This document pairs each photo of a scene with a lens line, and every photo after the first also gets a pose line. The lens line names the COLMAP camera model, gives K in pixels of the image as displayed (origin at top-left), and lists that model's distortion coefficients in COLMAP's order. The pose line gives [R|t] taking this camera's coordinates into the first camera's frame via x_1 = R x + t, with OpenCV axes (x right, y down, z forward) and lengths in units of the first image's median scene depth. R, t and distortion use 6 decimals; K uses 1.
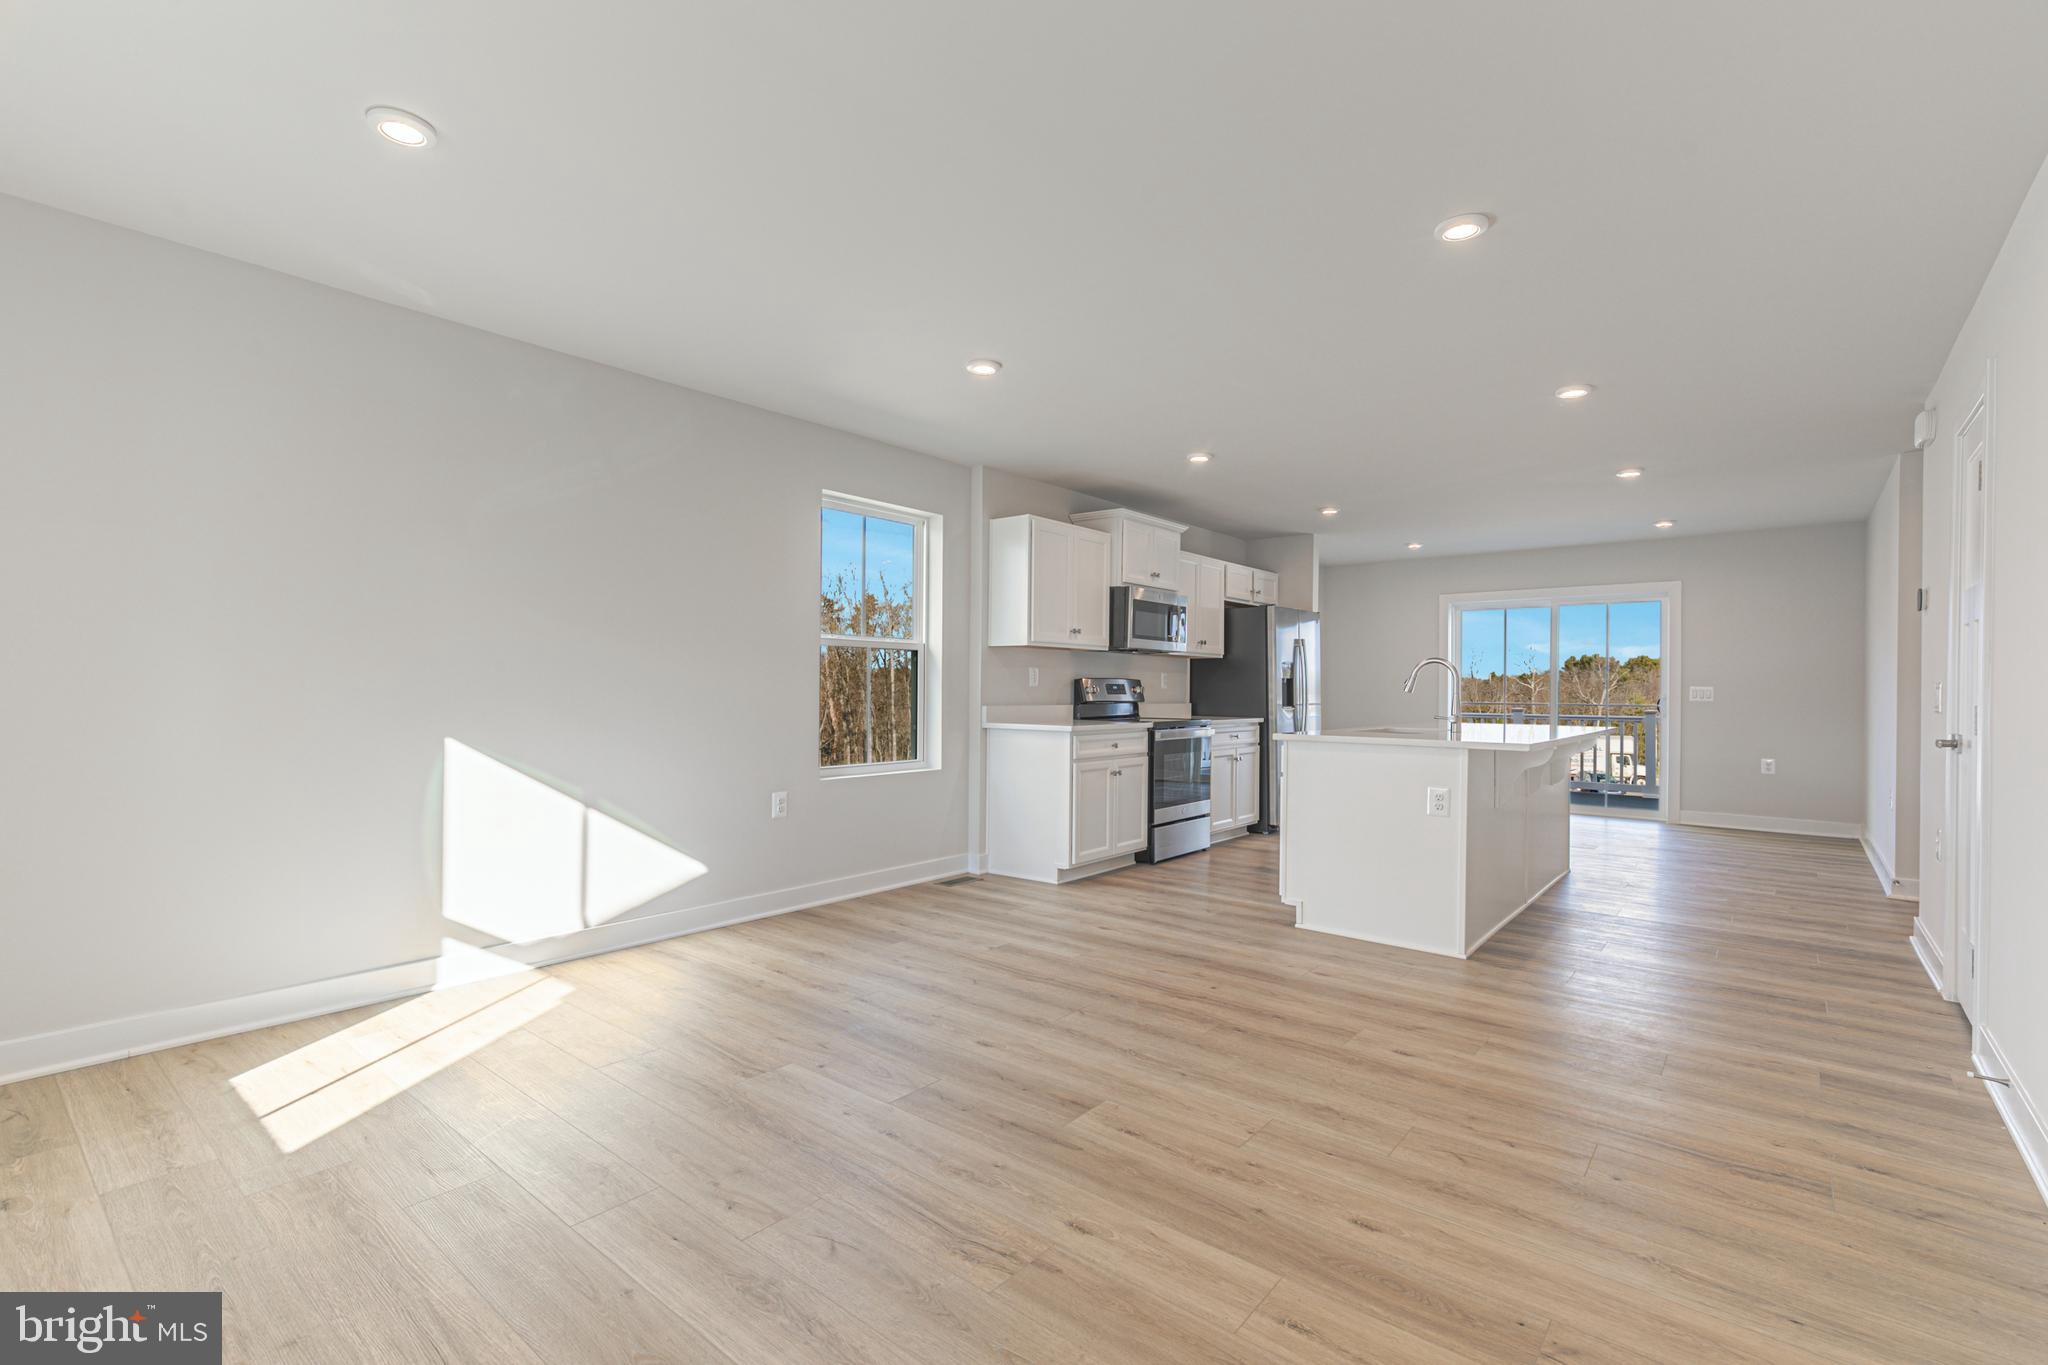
lens RADIAL K [[914.6, 0, 1018.7], [0, 914.6, 686.8], [0, 0, 1]] dist [0.010163, -0.002507]
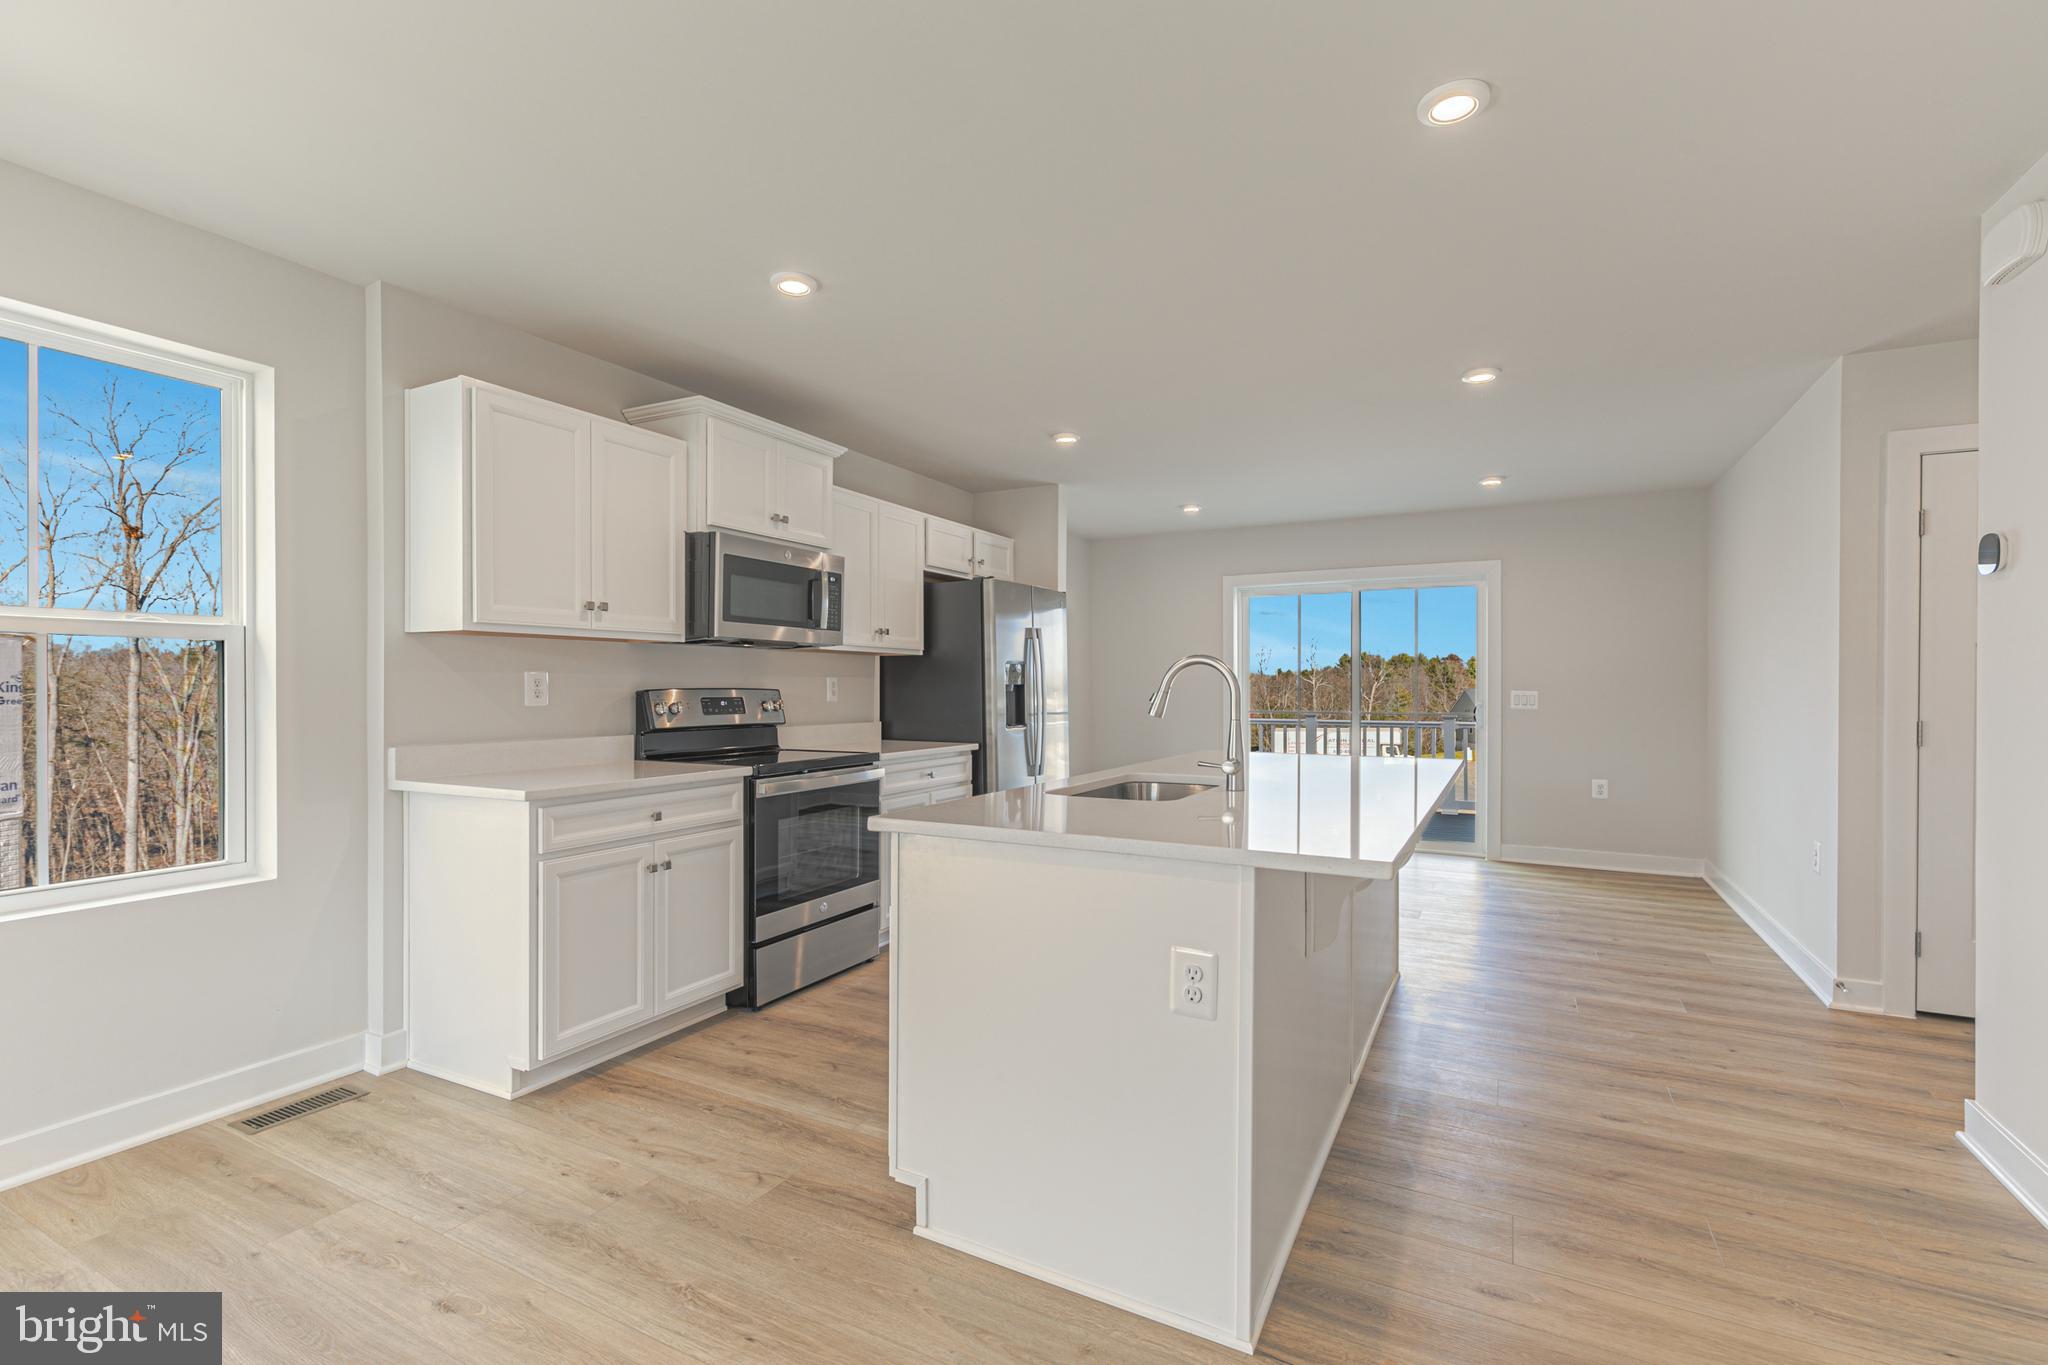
lens RADIAL K [[914.6, 0, 1020.6], [0, 914.6, 691.3], [0, 0, 1]] dist [0.010163, -0.002507]
pose [[0.979700, -0.007884, 0.200313, 0.190087], [0.006363, 0.999946, 0.008236, -0.011951], [-0.200367, -0.006795, 0.979697, 0.384866]]
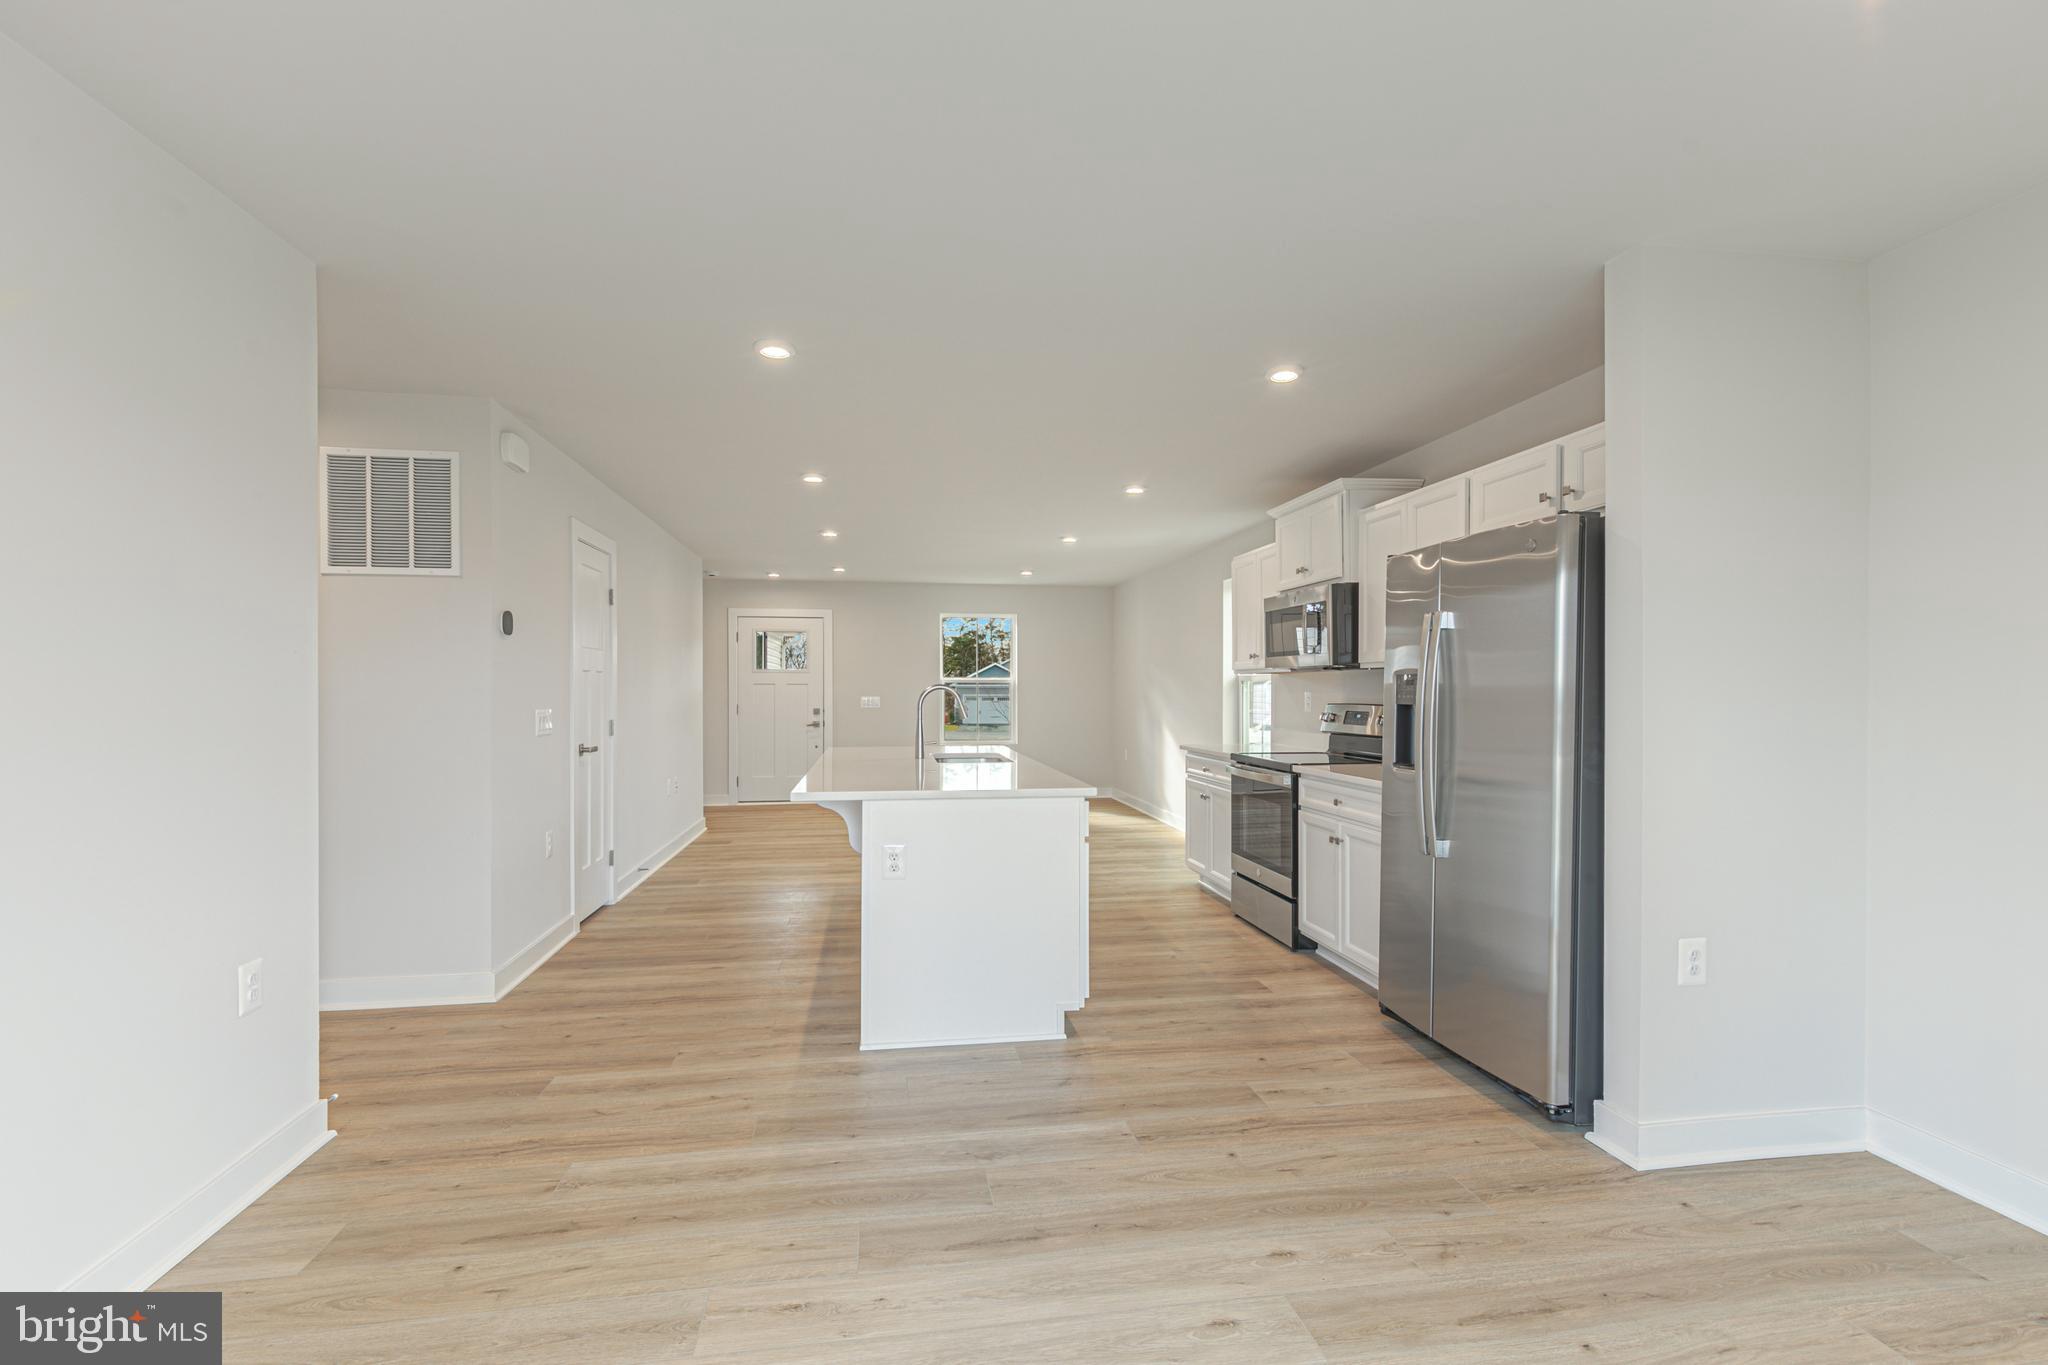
lens RADIAL K [[914.6, 0, 1026.3], [0, 914.6, 693.5], [0, 0, 1]] dist [0.010163, -0.002507]
pose [[-0.652925, -0.006442, -0.757395, 0.916982], [-0.005525, 0.999978, -0.003743, -0.014295], [0.757402, 0.001741, -0.652946, 1.376143]]
